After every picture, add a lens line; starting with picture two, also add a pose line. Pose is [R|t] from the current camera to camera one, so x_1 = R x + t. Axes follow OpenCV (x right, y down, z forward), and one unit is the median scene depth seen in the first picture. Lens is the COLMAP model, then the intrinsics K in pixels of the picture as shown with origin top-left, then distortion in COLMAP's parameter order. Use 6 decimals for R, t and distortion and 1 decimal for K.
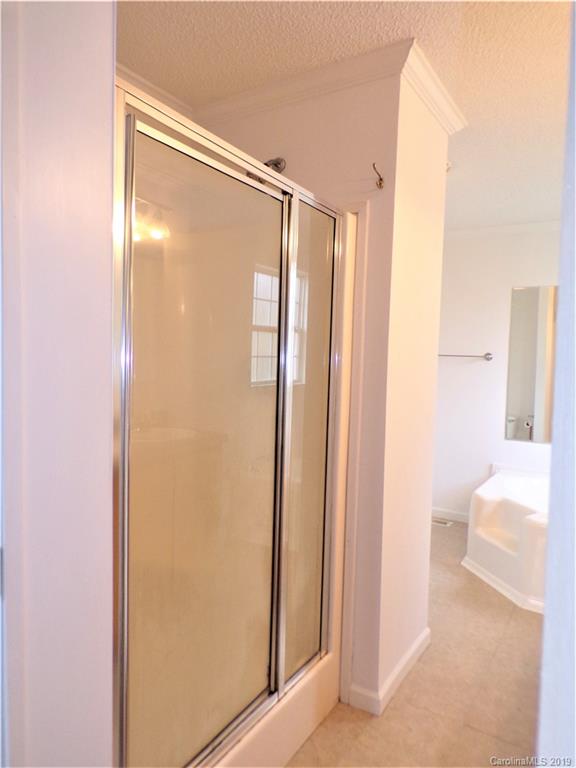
lens RADIAL K [[529.2, 0, 288.0], [0, 529.2, 384.0], [0, 0, 1]] dist [0.004890, 0.001261]
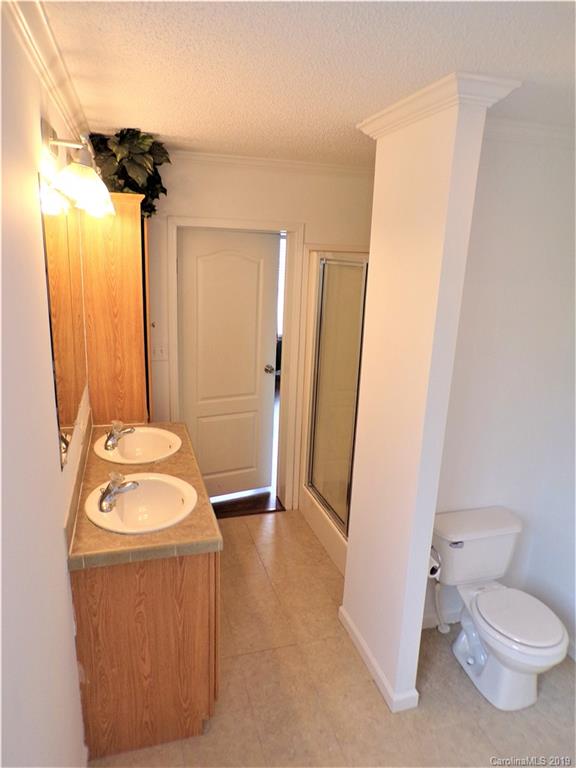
lens RADIAL K [[529.2, 0, 288.0], [0, 529.2, 384.0], [0, 0, 1]] dist [0.004890, 0.001261]
pose [[-0.663060, 0.136695, -0.735980, 0.983285], [-0.090073, 0.961473, 0.259725, -0.268280], [0.743127, 0.238506, -0.625201, 1.315460]]
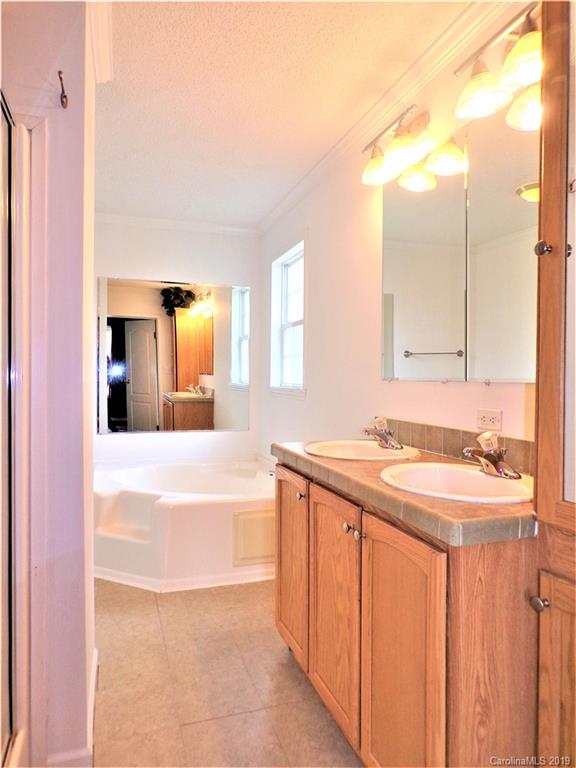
lens RADIAL K [[529.2, 0, 288.0], [0, 529.2, 384.0], [0, 0, 1]] dist [0.004890, 0.001261]
pose [[0.637255, -0.041637, 0.769528, -0.183354], [0.054708, 0.998464, 0.008720, 0.040597], [-0.768709, 0.036542, 0.638554, 0.195325]]
